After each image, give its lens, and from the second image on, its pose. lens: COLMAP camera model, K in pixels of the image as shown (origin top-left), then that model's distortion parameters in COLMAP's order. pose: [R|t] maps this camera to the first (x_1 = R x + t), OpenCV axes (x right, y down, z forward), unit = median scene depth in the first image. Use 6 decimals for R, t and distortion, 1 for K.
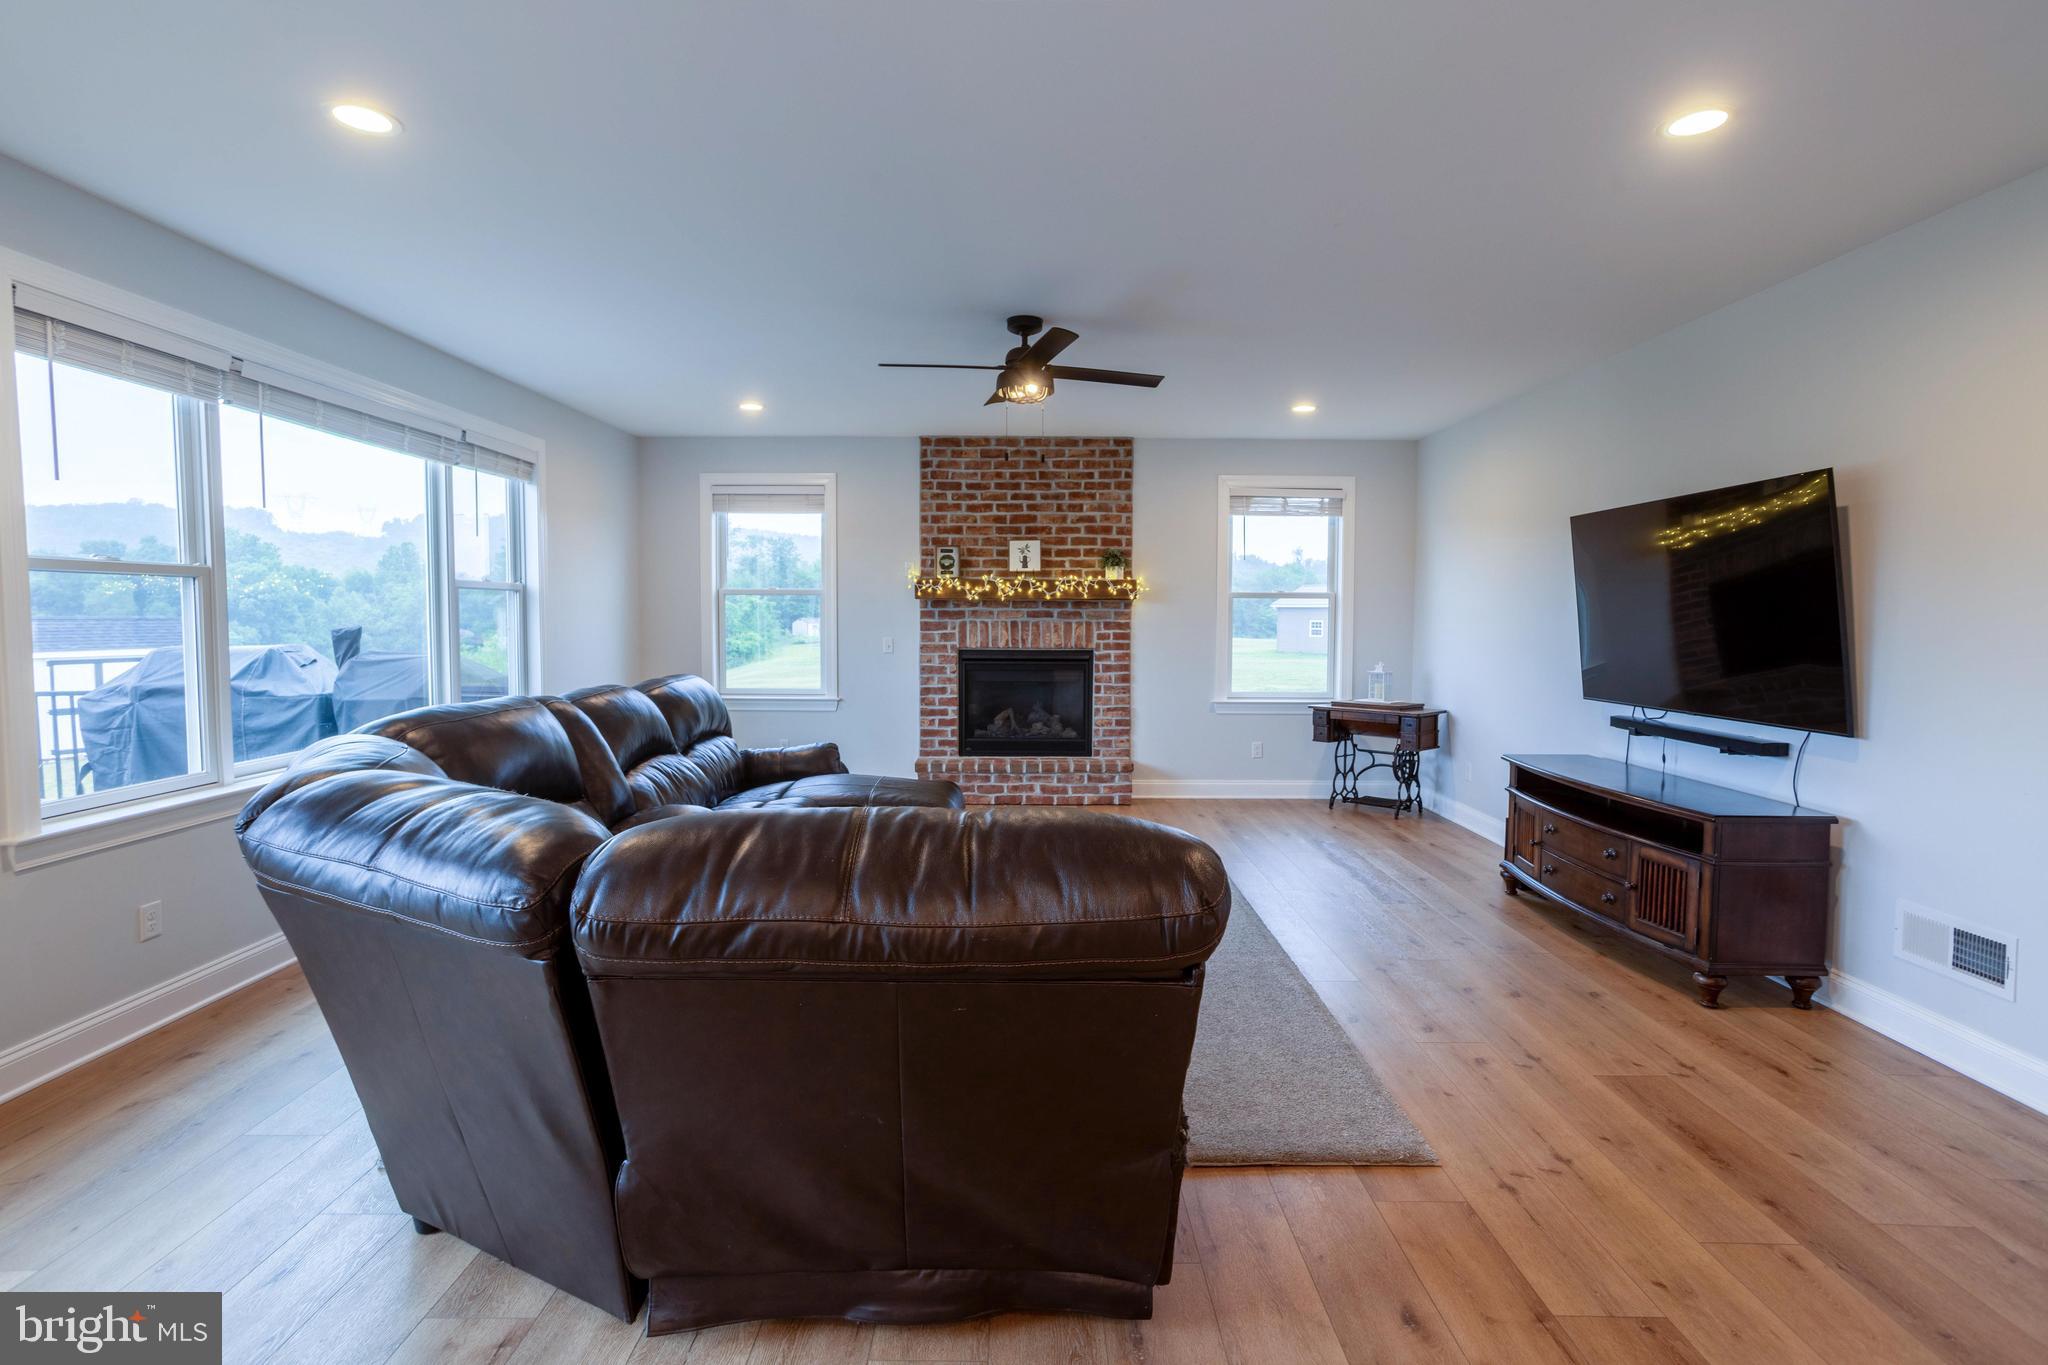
lens RADIAL K [[993.7, 0, 1014.5], [0, 993.7, 667.0], [0, 0, 1]] dist [-0.047959, 0.043041]
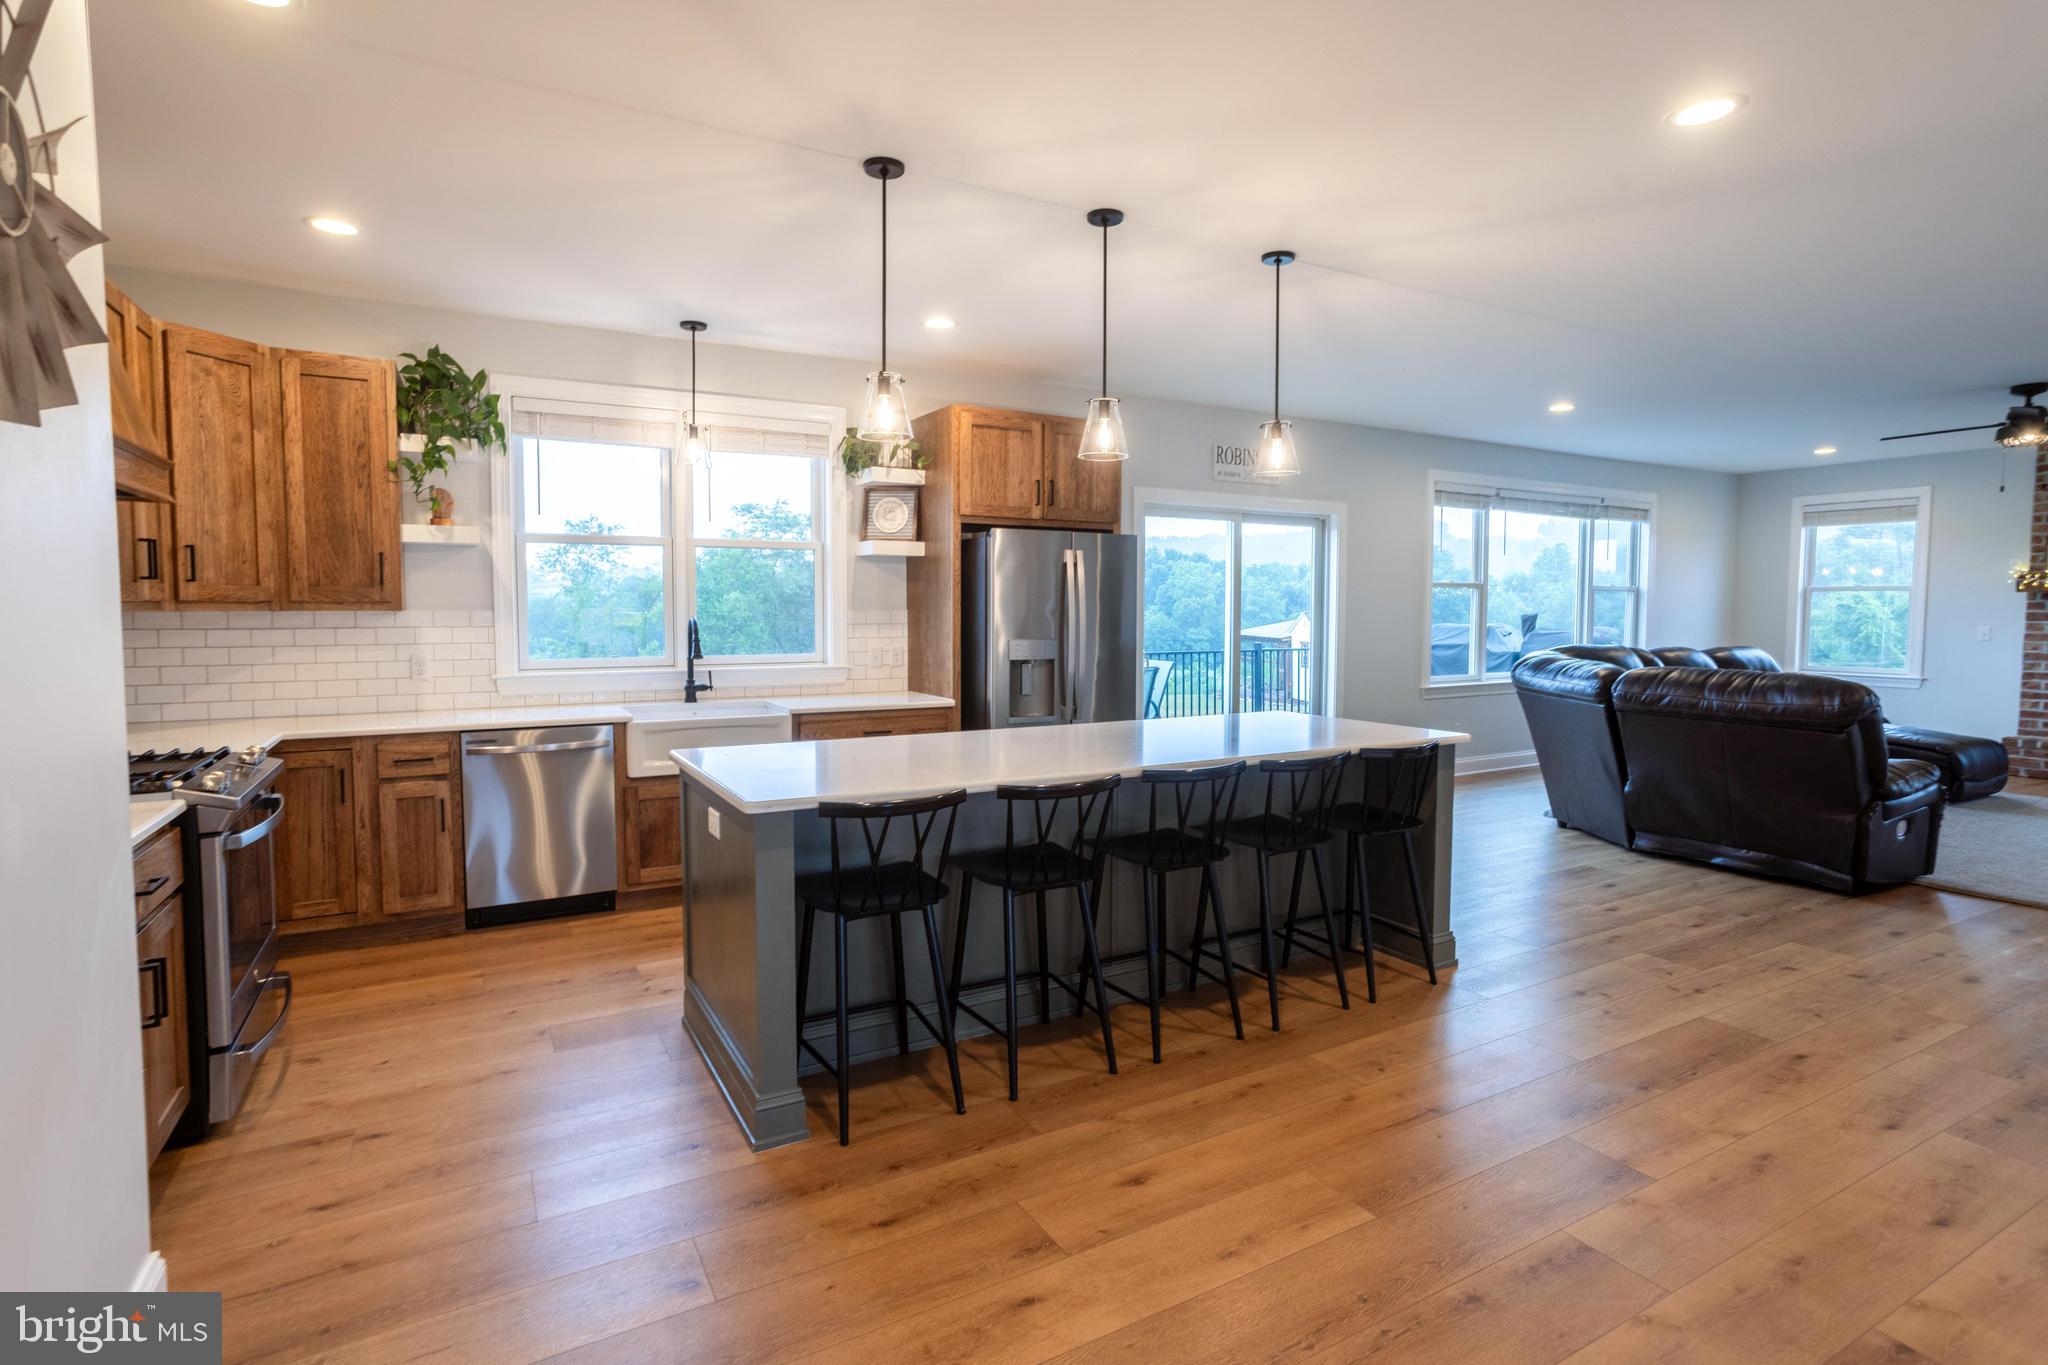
lens RADIAL K [[999.6, 0, 1017.1], [0, 999.6, 663.9], [0, 0, 1]] dist [-0.039222, 0.033423]
pose [[0.496625, 0.046574, -0.866715, 0.311248], [-0.048082, 0.998502, 0.026104, 0.036631], [0.866632, 0.028709, 0.498121, -0.520329]]
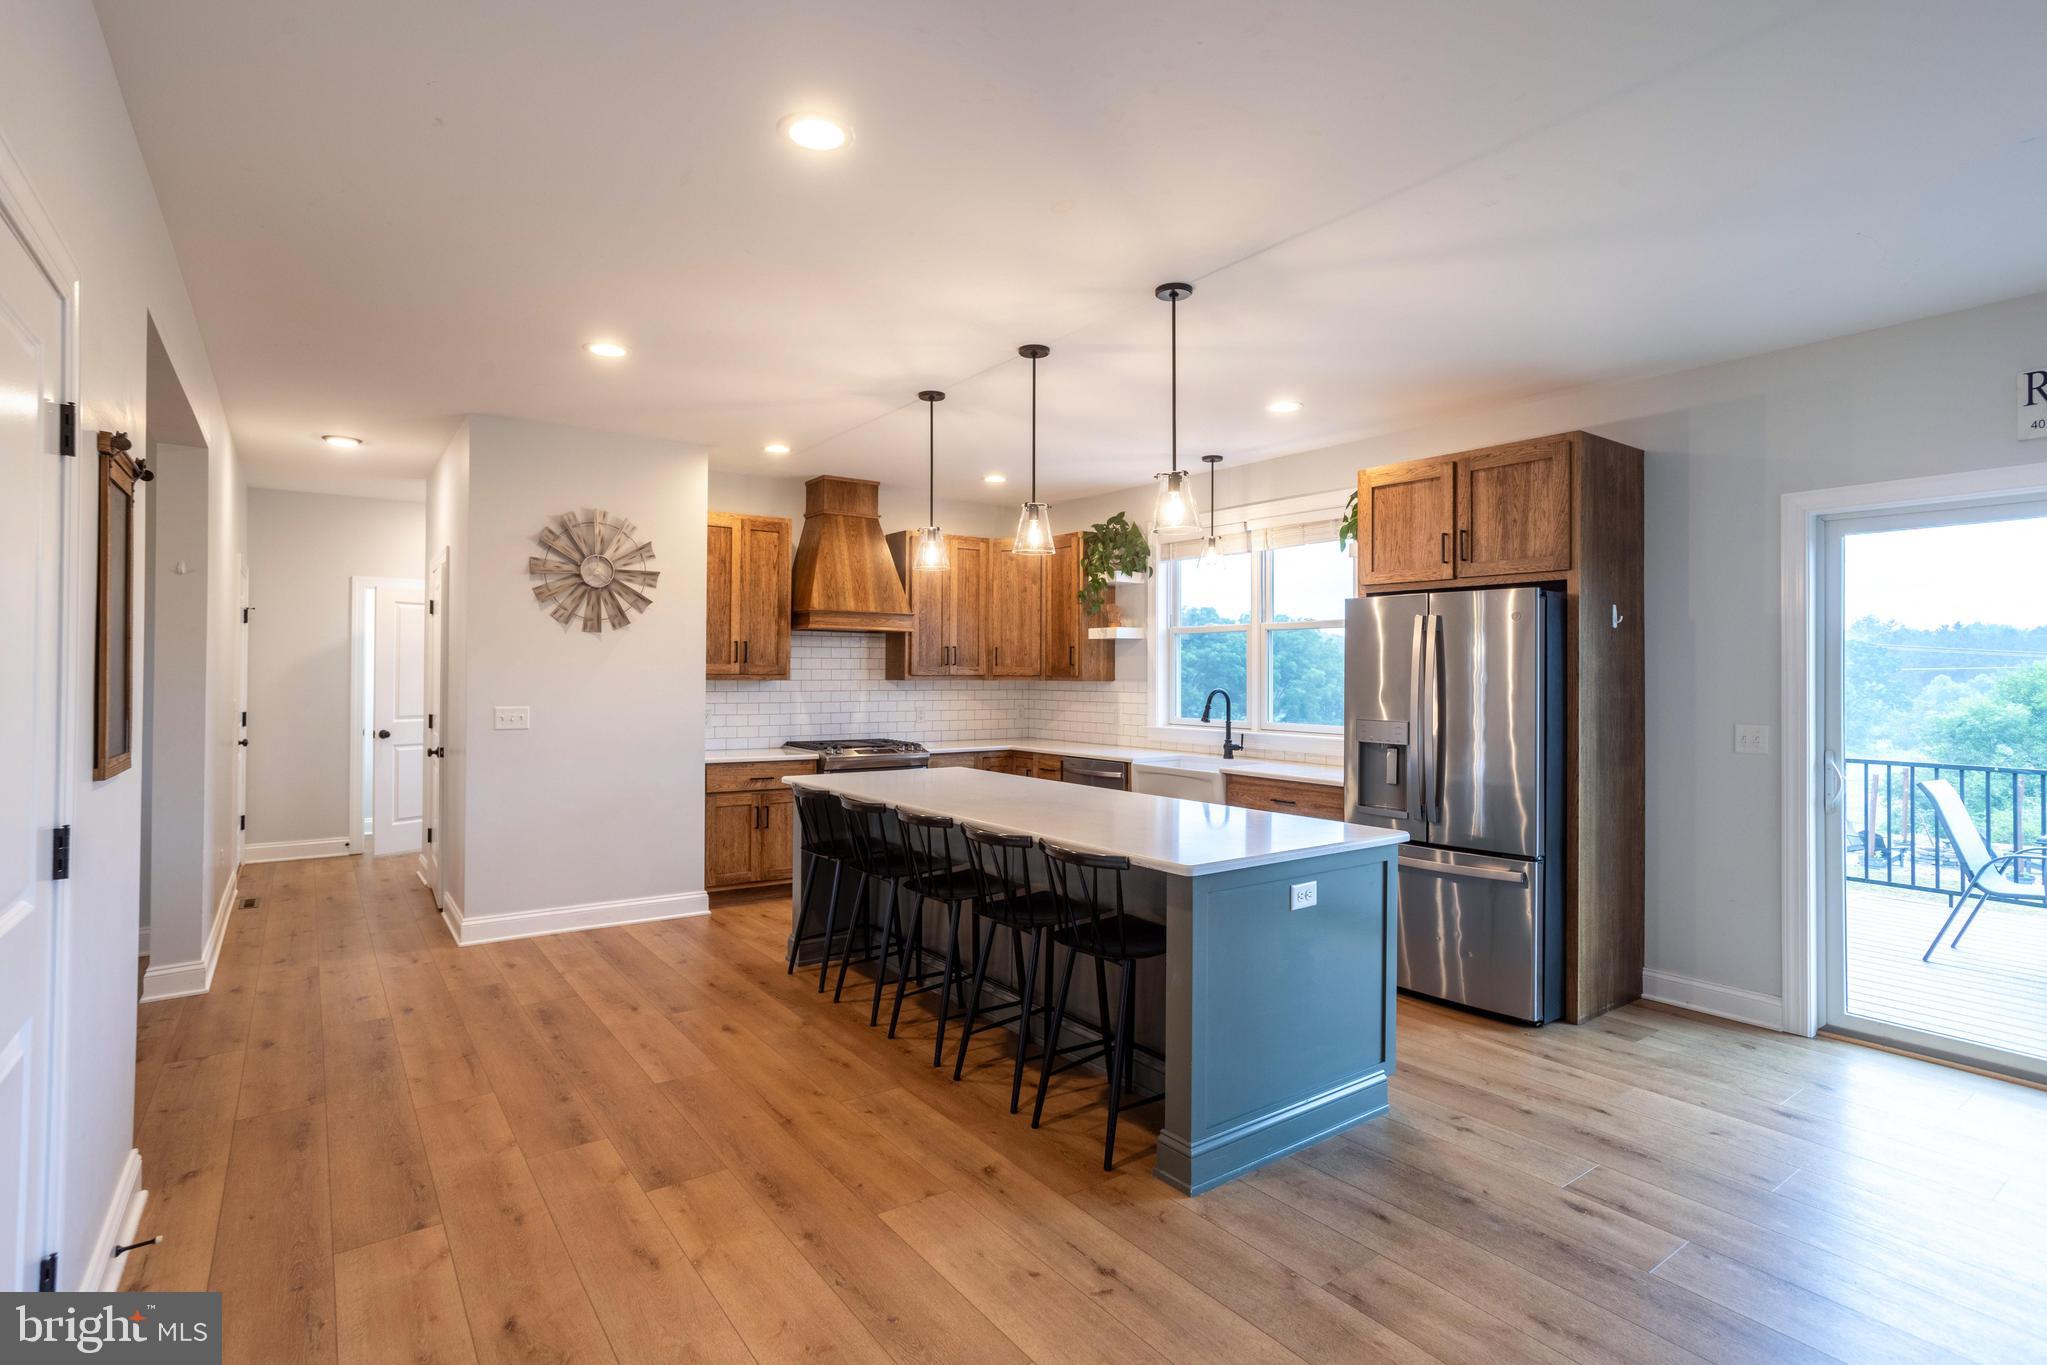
lens RADIAL K [[993.3, 0, 1014.0], [0, 993.3, 667.0], [0, 0, 1]] dist [-0.047959, 0.043041]
pose [[-0.803363, -0.014521, -0.595313, 0.251082], [-0.043923, 0.998424, 0.034919, -0.005925], [0.593868, 0.054201, -0.802735, 0.177400]]
